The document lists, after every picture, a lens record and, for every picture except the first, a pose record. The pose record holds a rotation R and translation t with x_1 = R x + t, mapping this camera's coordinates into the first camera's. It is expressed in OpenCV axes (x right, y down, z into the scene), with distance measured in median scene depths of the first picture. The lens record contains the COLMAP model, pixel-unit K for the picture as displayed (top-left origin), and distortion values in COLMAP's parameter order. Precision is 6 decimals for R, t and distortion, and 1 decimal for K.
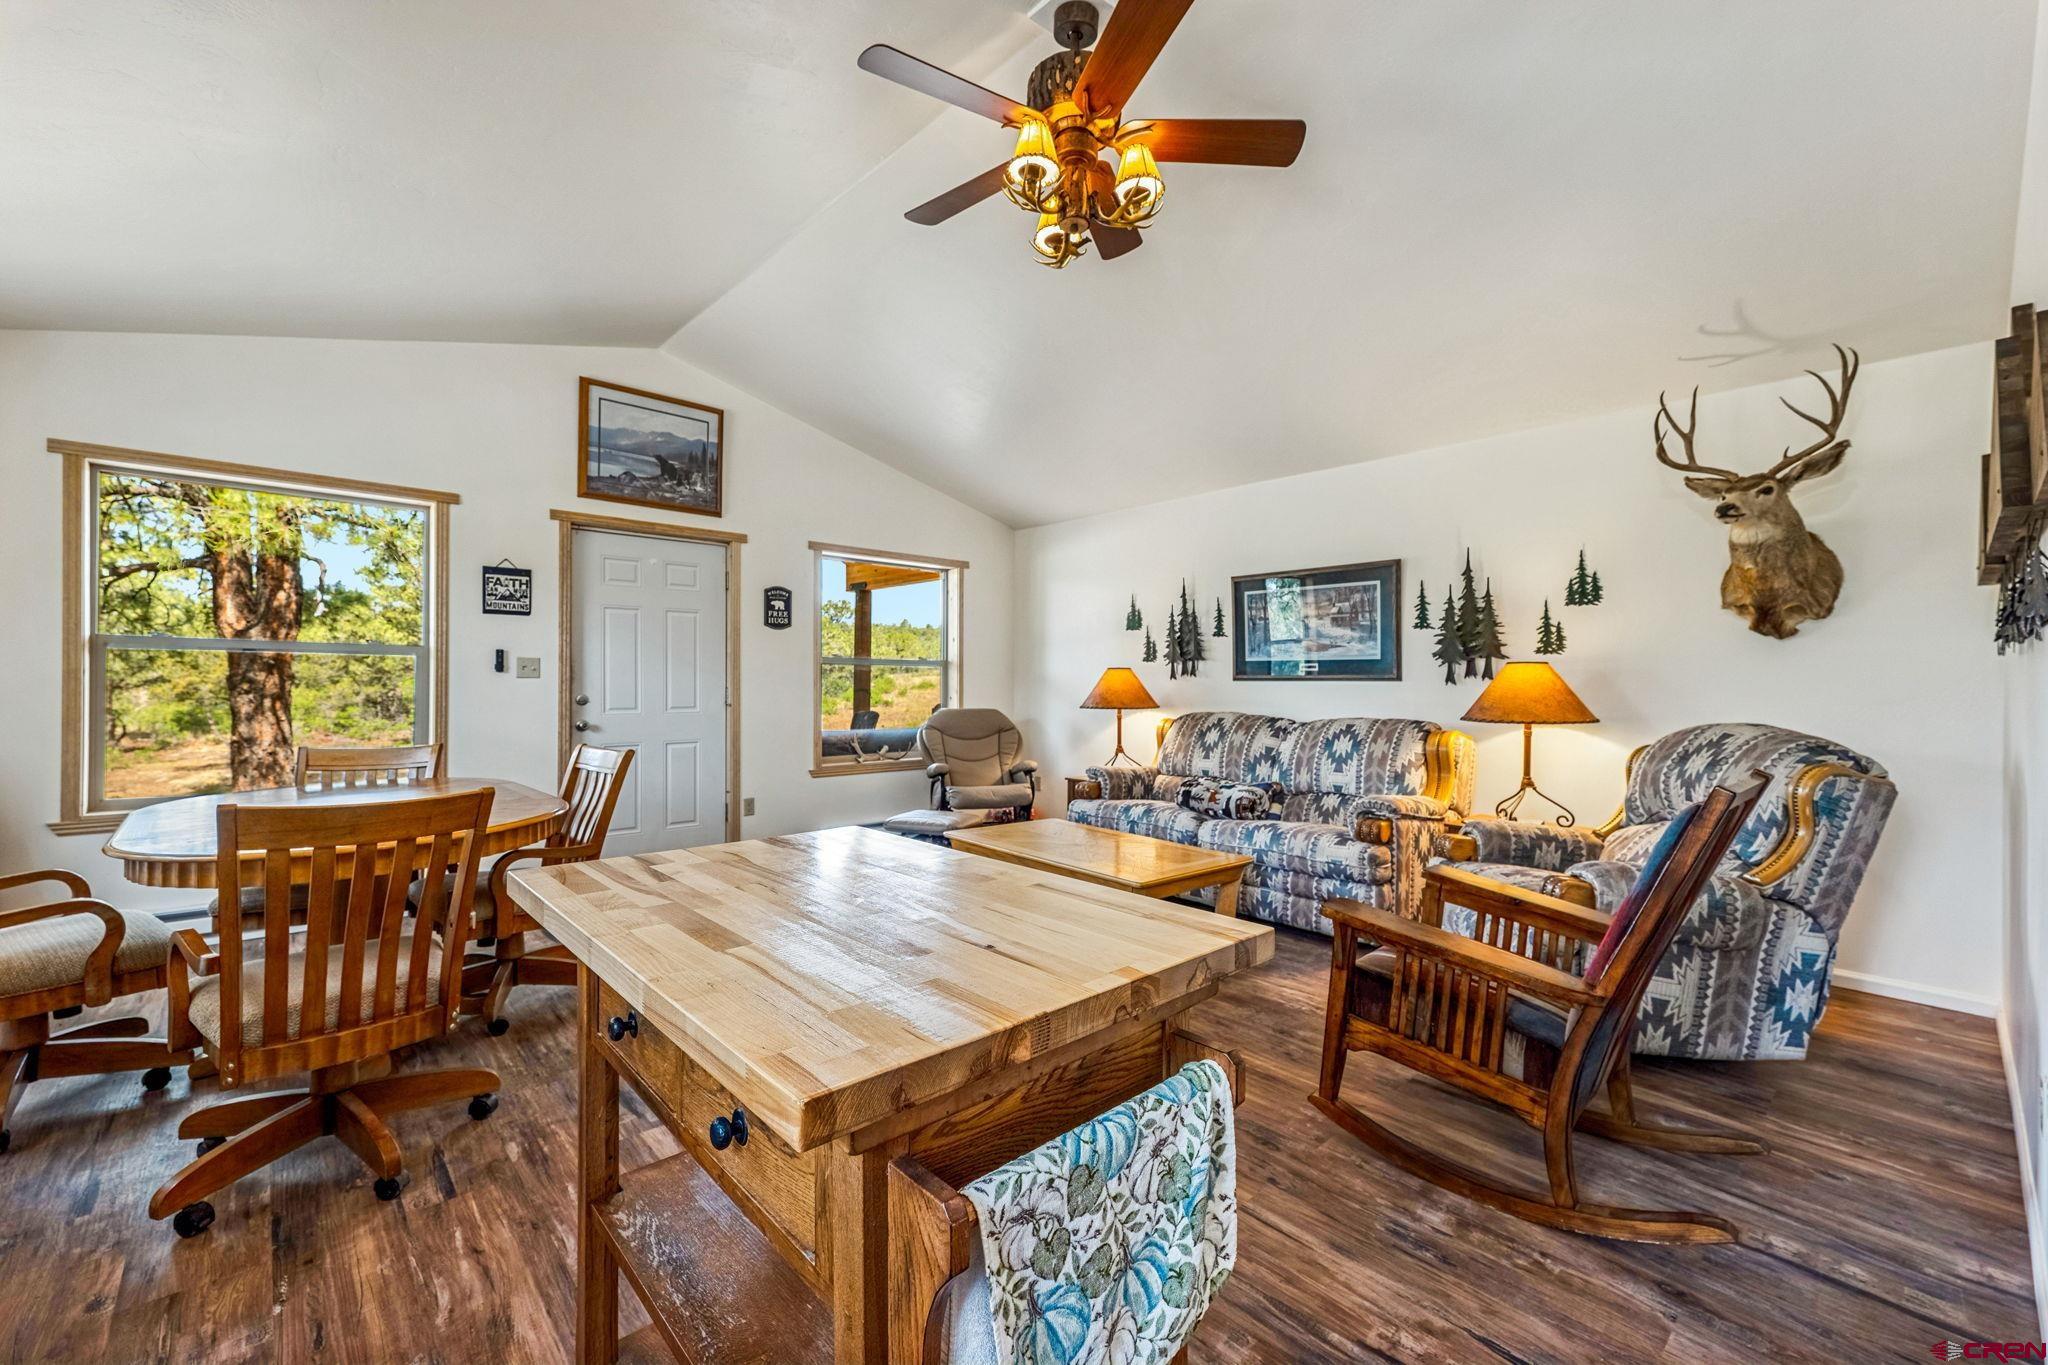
lens RADIAL K [[839.6, 0, 1024.2], [0, 839.6, 691.6], [0, 0, 1]] dist [-0.000064, -0.000321]
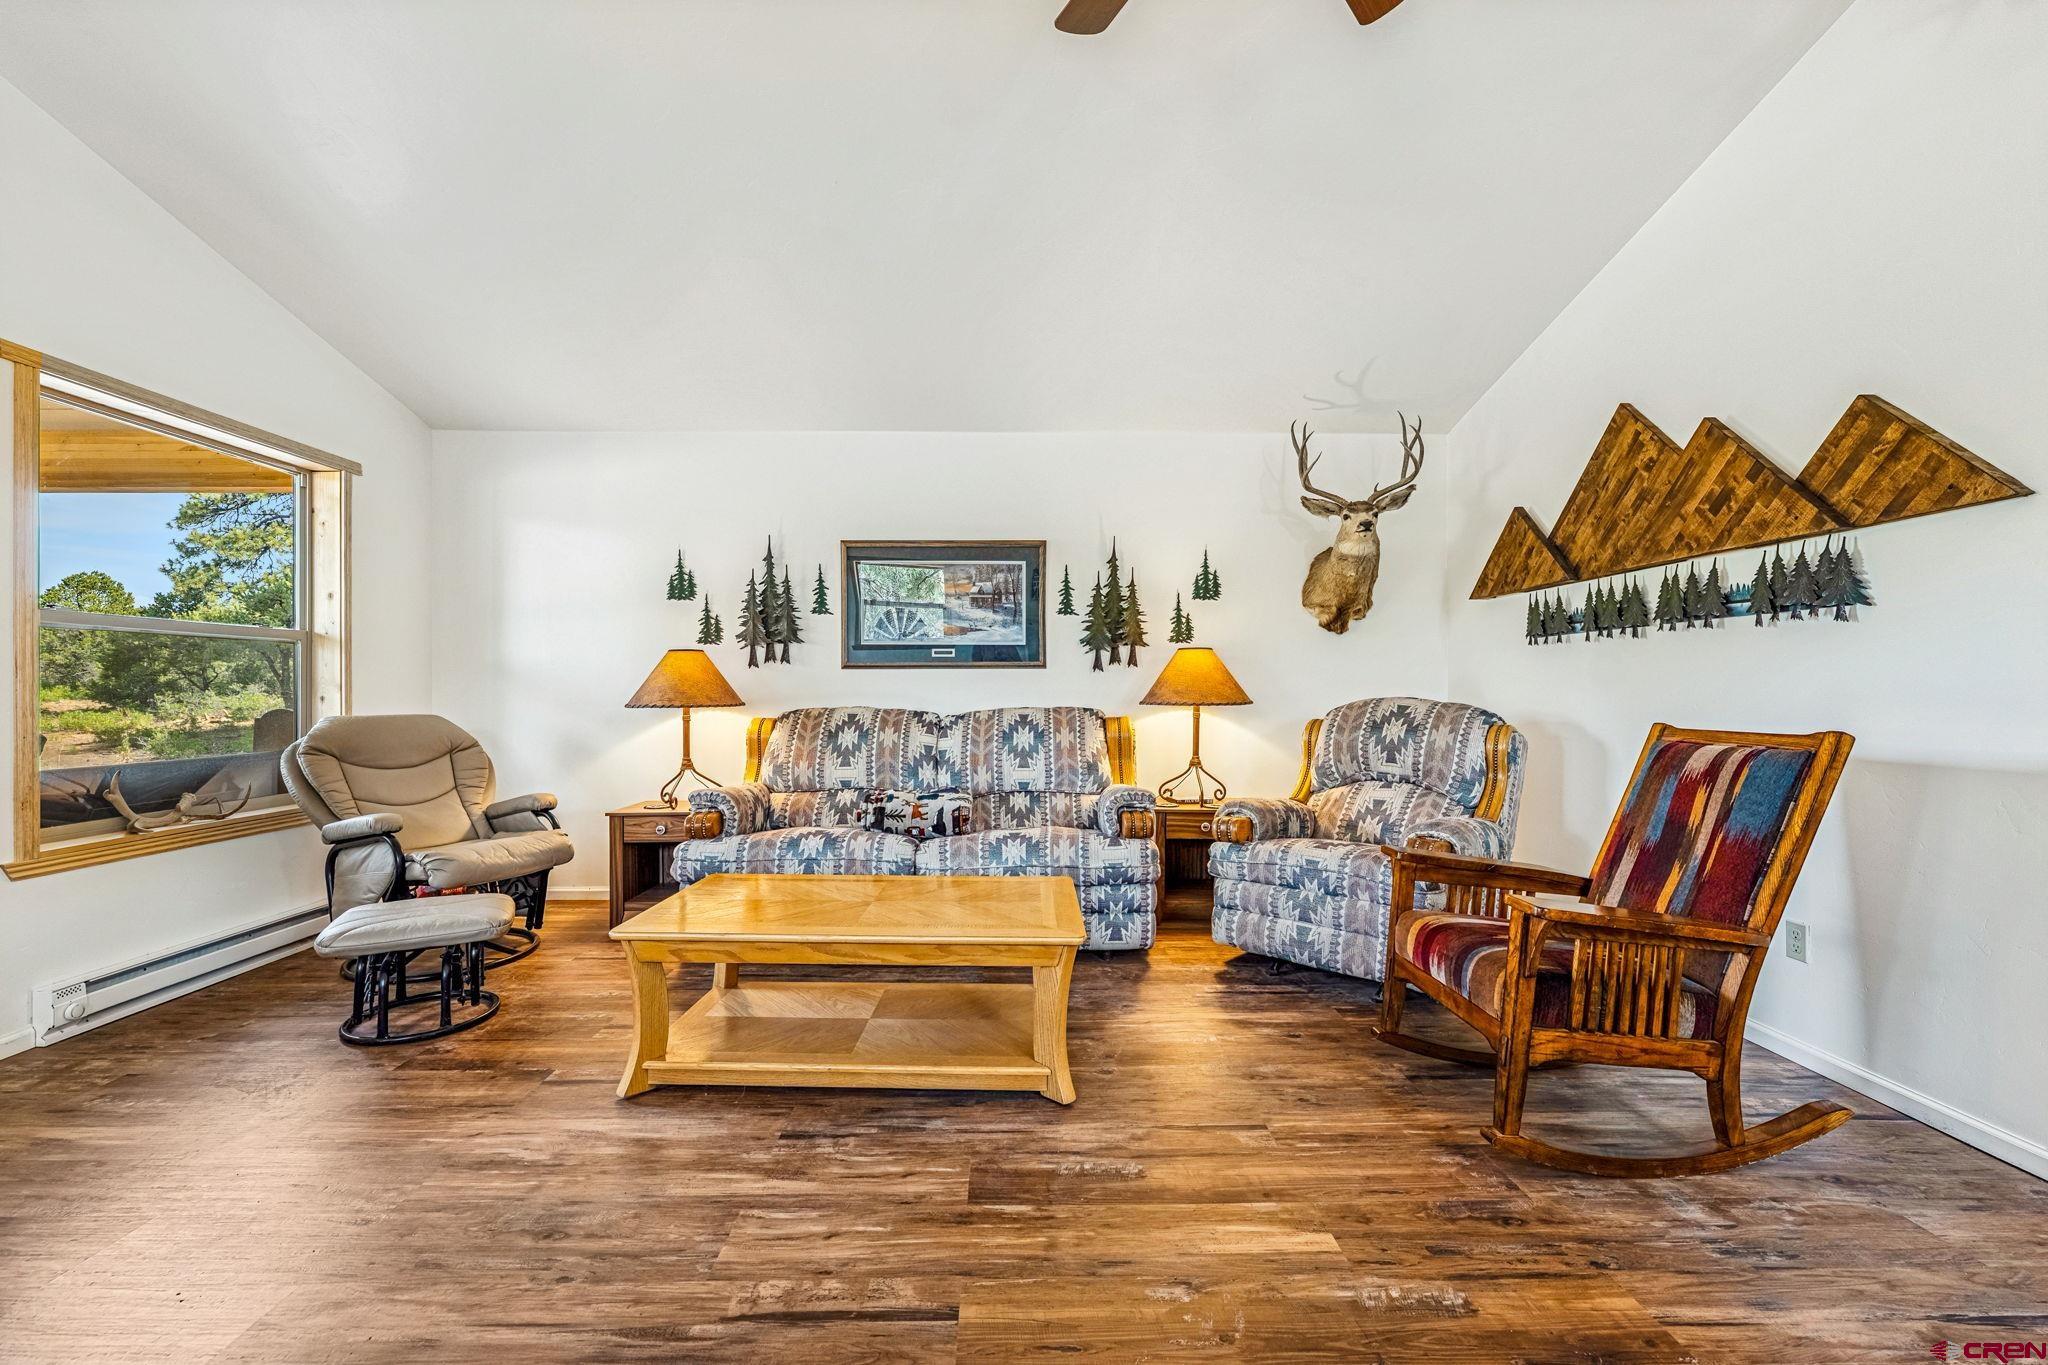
lens RADIAL K [[839.6, 0, 1024.2], [0, 839.6, 691.6], [0, 0, 1]] dist [-0.000064, -0.000321]
pose [[0.658253, -0.008771, 0.752746, -0.293875], [0.014290, 0.999898, -0.000845, 0.014755], [-0.752661, 0.011313, 0.658311, 0.394814]]
